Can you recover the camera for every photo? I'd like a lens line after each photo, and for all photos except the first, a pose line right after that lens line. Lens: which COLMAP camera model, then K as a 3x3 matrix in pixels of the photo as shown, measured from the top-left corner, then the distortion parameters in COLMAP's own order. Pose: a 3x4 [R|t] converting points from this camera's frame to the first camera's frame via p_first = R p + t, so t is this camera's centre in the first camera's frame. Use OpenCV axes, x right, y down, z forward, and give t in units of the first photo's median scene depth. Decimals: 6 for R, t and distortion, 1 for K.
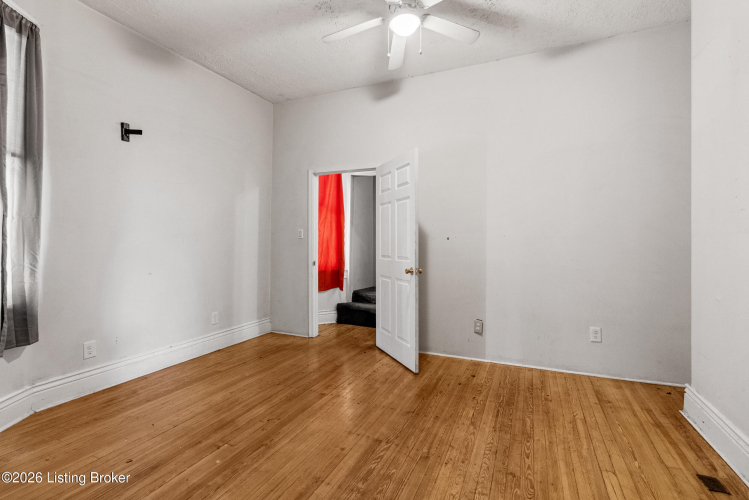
lens RADIAL K [[344.7, 0, 372.8], [0, 344.7, 246.0], [0, 0, 1]] dist [-0.004100, 0.003052]
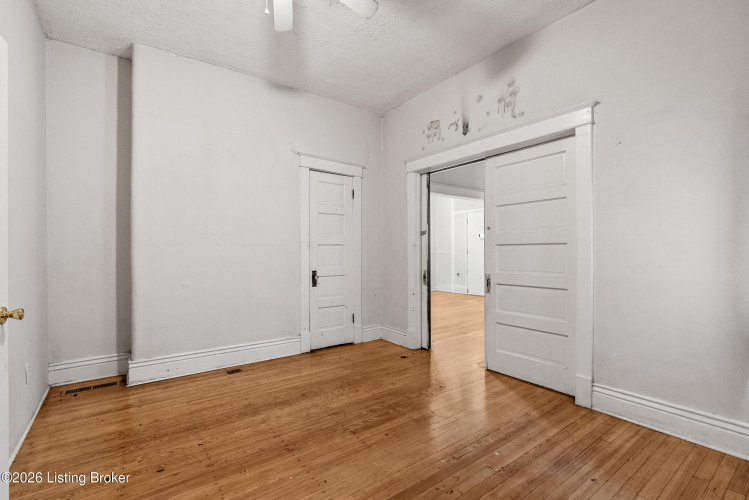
lens RADIAL K [[344.7, 0, 376.0], [0, 344.7, 249.4], [0, 0, 1]] dist [-0.004100, 0.003052]
pose [[-0.873371, -0.000820, 0.487056, -0.561833], [0.003162, 0.999968, 0.007355, -0.022888], [-0.487046, 0.007964, -0.873340, 1.854530]]
